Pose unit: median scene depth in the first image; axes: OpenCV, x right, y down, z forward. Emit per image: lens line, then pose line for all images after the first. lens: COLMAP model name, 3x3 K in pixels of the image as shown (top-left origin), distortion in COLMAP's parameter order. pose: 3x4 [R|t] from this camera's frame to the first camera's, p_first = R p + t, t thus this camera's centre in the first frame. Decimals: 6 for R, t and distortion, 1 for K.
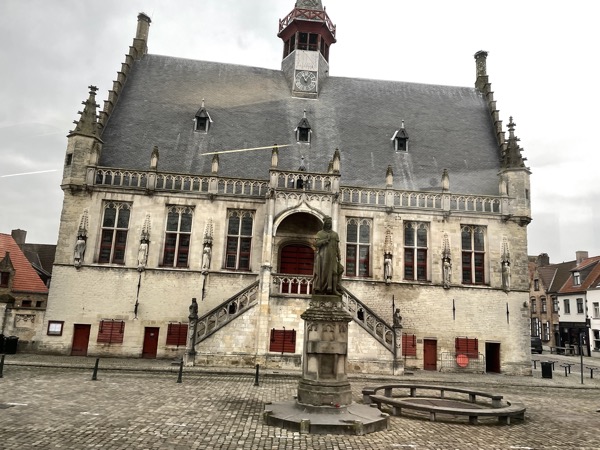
lens RADIAL K [[450.2, 0, 304.1], [0, 450.2, 221.2], [0, 0, 1]] dist [0.091303, -0.111835]
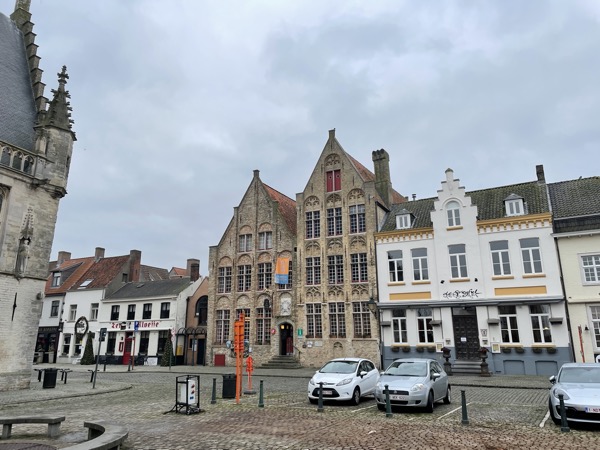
lens RADIAL K [[450.2, 0, 302.5], [0, 450.2, 218.9], [0, 0, 1]] dist [0.091303, -0.111835]
pose [[0.459015, 0.183155, 0.869344, -0.012906], [-0.156348, 0.979901, -0.123896, 0.081572], [-0.874563, -0.079050, 0.478425, 0.250639]]
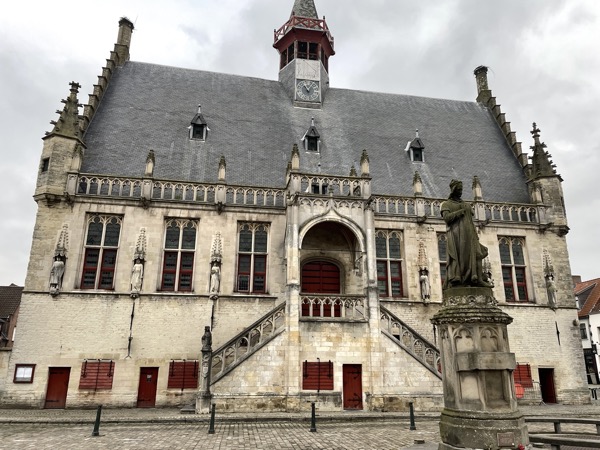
lens RADIAL K [[450.2, 0, 302.9], [0, 450.2, 223.1], [0, 0, 1]] dist [0.091303, -0.111835]
pose [[0.995551, -0.017912, 0.092510, -0.126907], [0.026399, 0.995469, -0.091351, 0.057125], [-0.090454, 0.093387, 0.991512, 0.145720]]
